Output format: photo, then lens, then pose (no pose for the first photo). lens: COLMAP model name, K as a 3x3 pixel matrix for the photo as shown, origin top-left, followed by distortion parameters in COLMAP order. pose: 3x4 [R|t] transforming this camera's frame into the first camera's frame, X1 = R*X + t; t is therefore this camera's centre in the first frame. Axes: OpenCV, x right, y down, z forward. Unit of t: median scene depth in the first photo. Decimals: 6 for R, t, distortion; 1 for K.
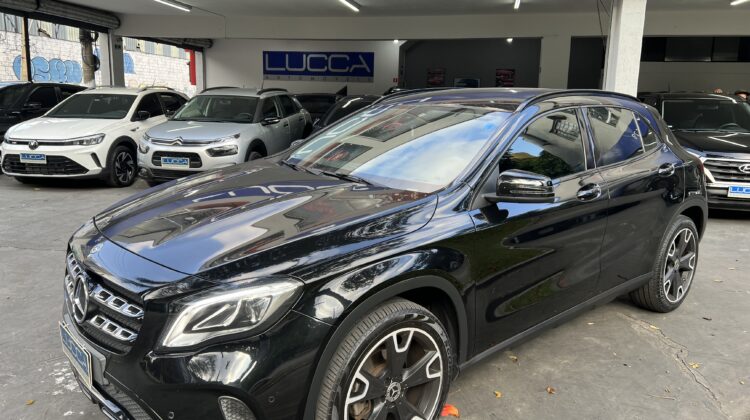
lens RADIAL K [[562.1, 0, 374.4], [0, 562.1, 210.0], [0, 0, 1]] dist [0.014240, -0.011865]
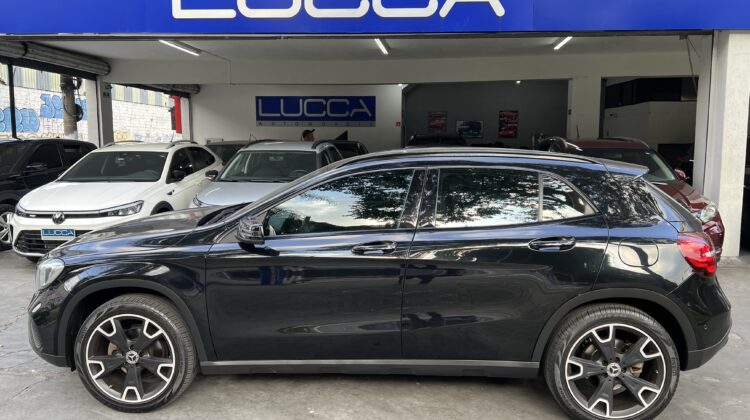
lens RADIAL K [[562.1, 0, 379.0], [0, 562.1, 213.3], [0, 0, 1]] dist [0.014240, -0.011865]
pose [[0.994328, -0.035892, 0.100115, -0.117365], [0.042018, 0.997328, -0.059764, -0.028238], [-0.097702, 0.063632, 0.993179, 0.074281]]
